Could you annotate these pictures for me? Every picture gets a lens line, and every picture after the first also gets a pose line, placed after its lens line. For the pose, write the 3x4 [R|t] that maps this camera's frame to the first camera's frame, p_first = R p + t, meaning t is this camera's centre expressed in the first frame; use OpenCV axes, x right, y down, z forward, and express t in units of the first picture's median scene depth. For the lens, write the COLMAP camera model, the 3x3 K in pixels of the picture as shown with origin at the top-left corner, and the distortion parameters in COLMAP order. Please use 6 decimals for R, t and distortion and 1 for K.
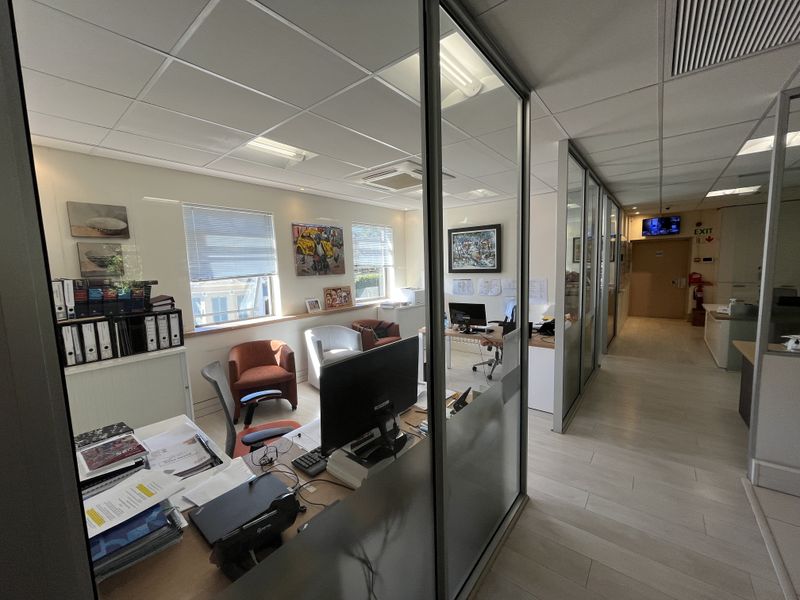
lens RADIAL K [[324.0, 0, 394.3], [0, 324.0, 299.0], [0, 0, 1]] dist [-0.004096, 0.000046]
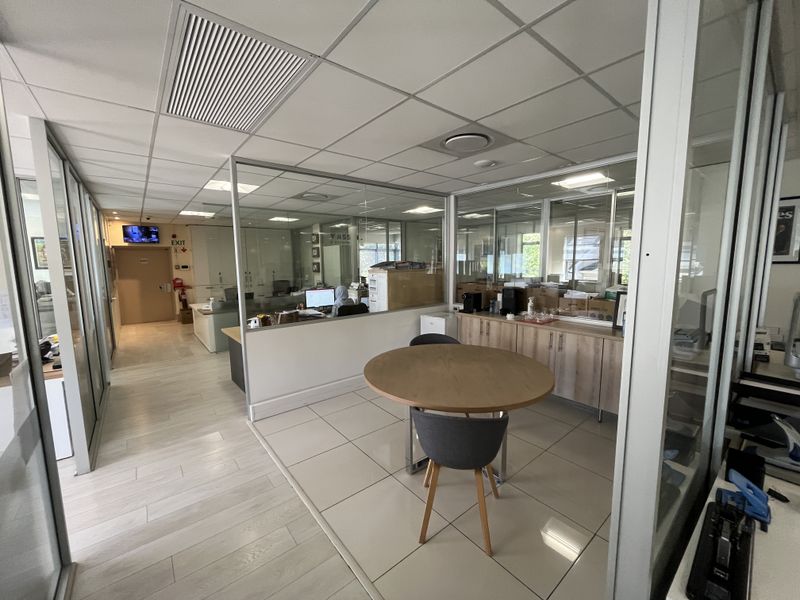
lens RADIAL K [[324.0, 0, 399.3], [0, 324.0, 298.8], [0, 0, 1]] dist [-0.004096, 0.000046]
pose [[0.198354, -0.084367, 0.976493, -0.067321], [0.102981, 0.992568, 0.064837, -0.003259], [-0.974705, 0.087700, 0.205568, -0.001673]]
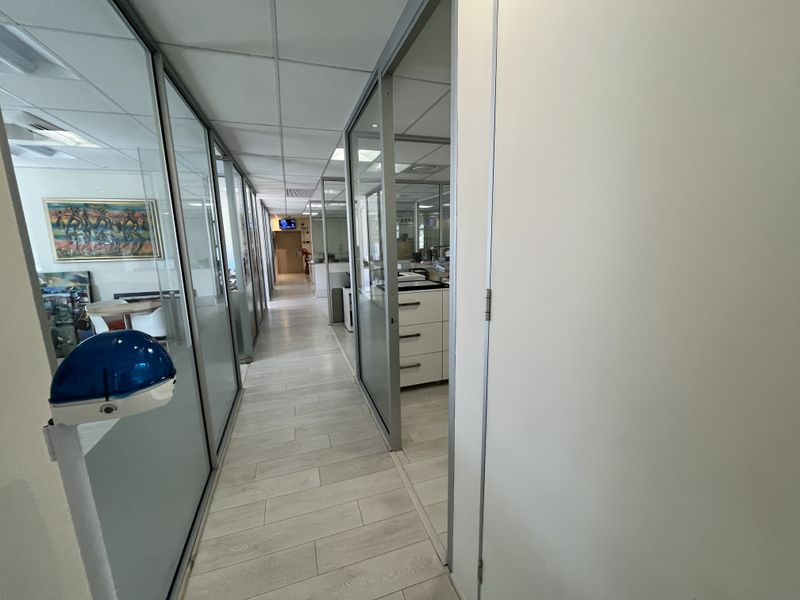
lens RADIAL K [[324.0, 0, 398.4], [0, 324.0, 300.2], [0, 0, 1]] dist [-0.004096, 0.000046]
pose [[0.533341, -0.136066, 0.834885, -0.788193], [0.088798, 0.990531, 0.104707, 0.126572], [-0.841227, 0.018292, 0.540373, -0.942034]]
